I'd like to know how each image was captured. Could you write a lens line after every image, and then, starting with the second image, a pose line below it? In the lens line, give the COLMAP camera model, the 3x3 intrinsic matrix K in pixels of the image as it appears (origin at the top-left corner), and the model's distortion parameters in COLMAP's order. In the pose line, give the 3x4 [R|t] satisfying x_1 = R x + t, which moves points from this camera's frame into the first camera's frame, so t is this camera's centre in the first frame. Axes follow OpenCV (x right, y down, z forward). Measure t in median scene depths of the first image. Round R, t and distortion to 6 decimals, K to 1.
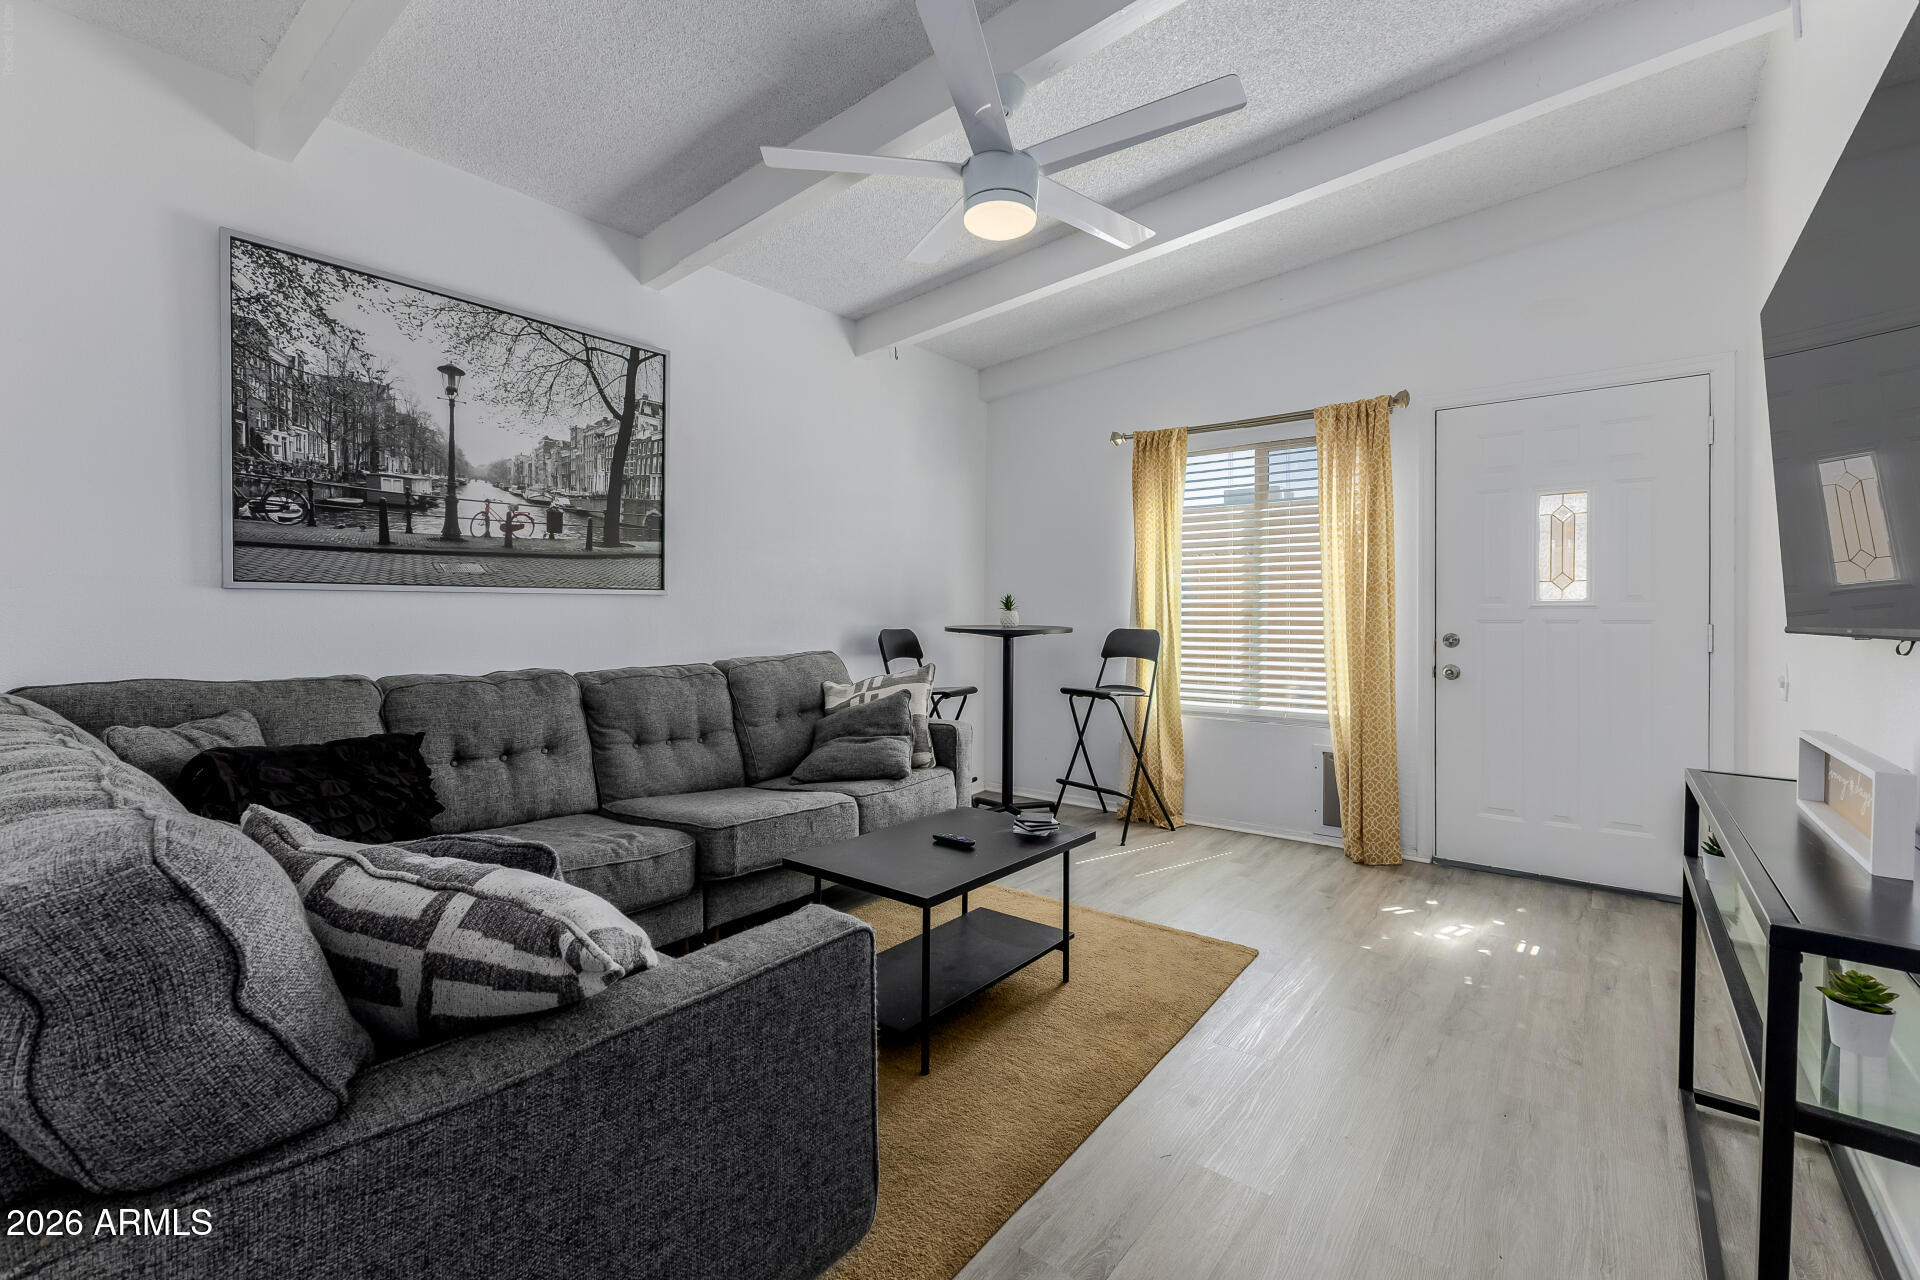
lens RADIAL K [[826.2, 0, 955.0], [0, 826.2, 631.5], [0, 0, 1]] dist [0.015364, -0.005437]
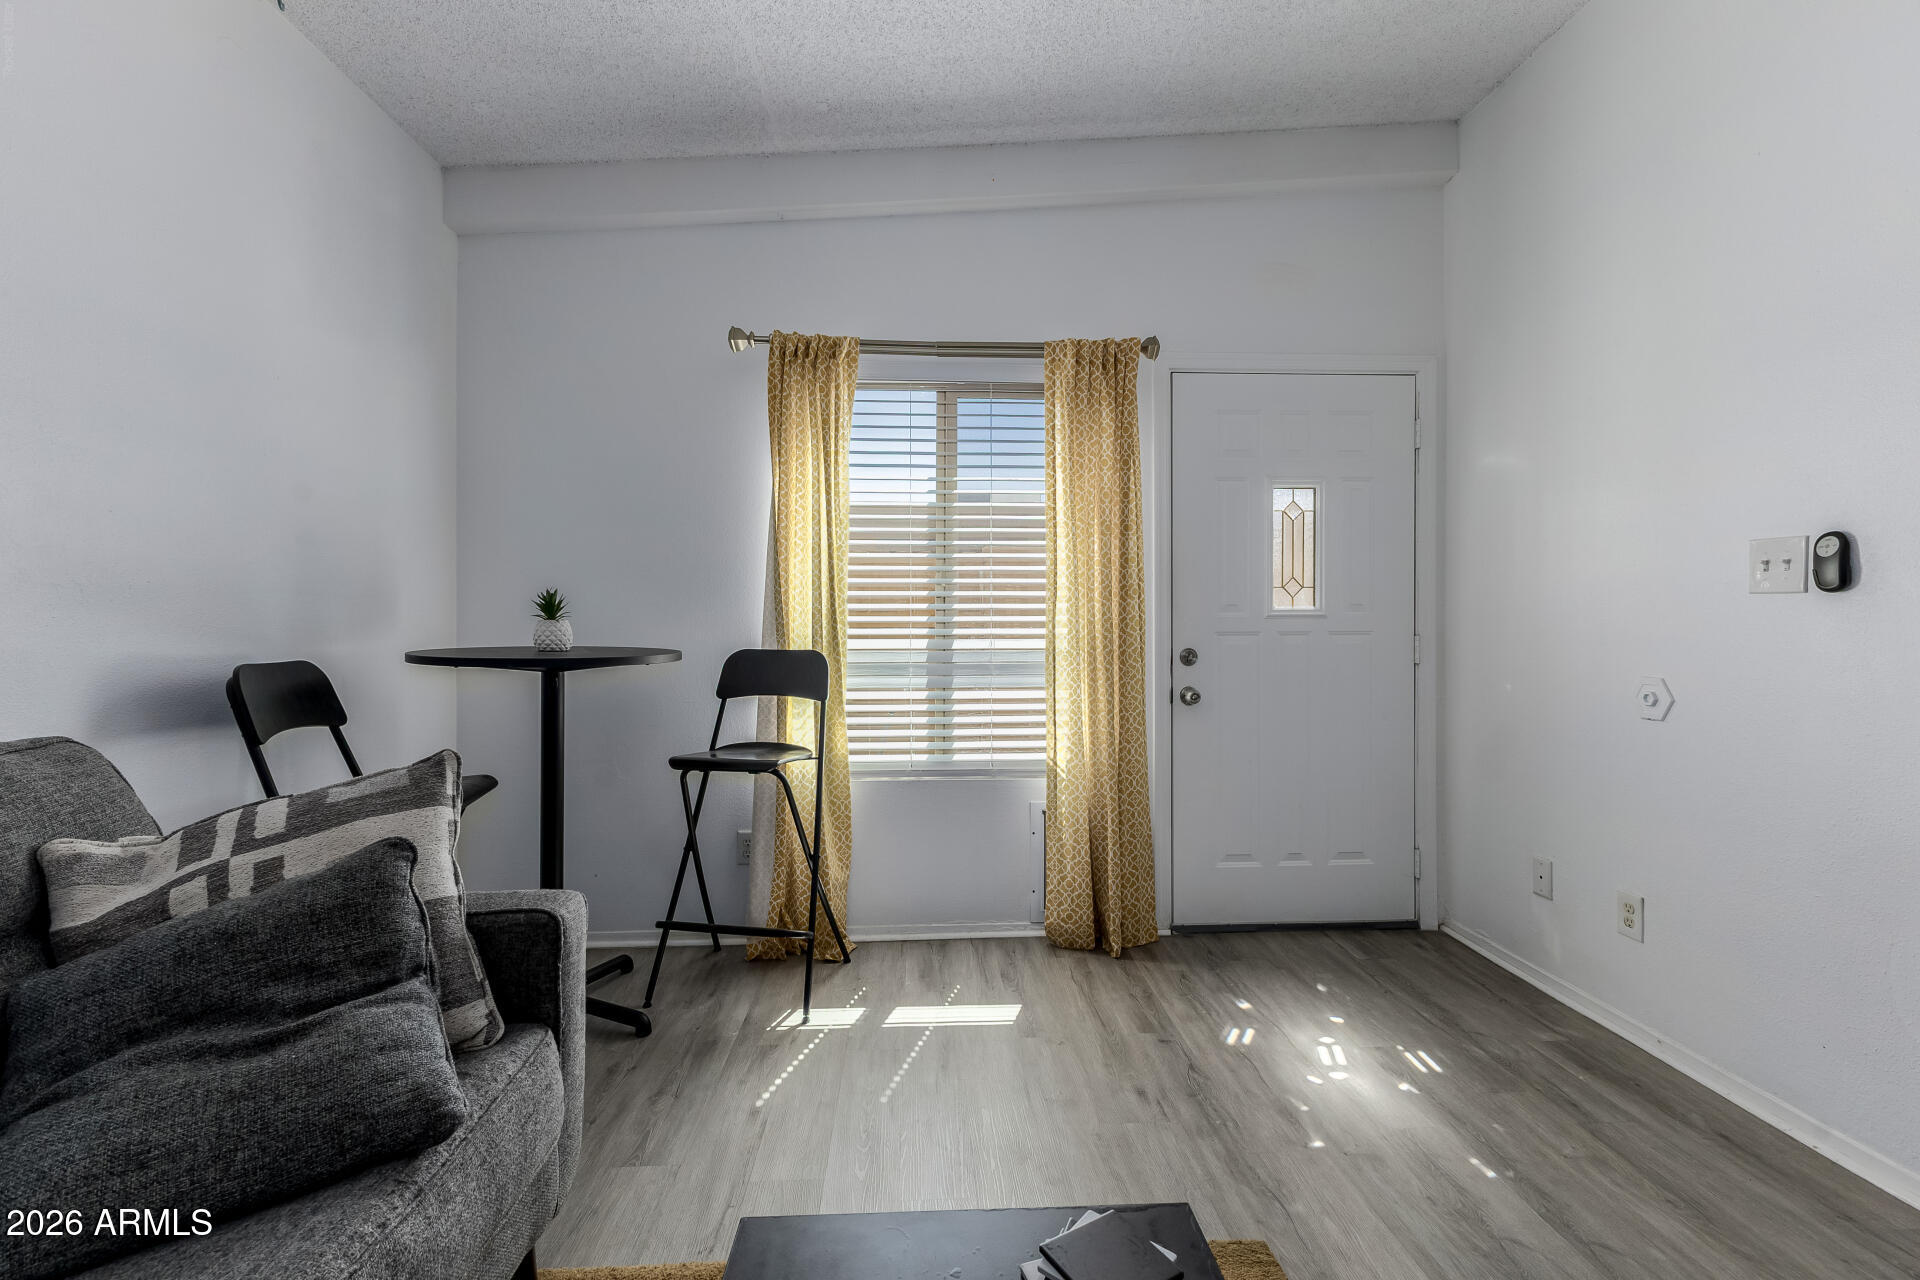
lens RADIAL K [[826.2, 0, 961.5], [0, 826.2, 630.1], [0, 0, 1]] dist [0.015364, -0.005437]
pose [[0.751011, -0.007113, 0.660252, -0.161867], [0.015807, 0.999849, -0.007208, -0.019848], [-0.660101, 0.015850, 0.751010, 0.809025]]
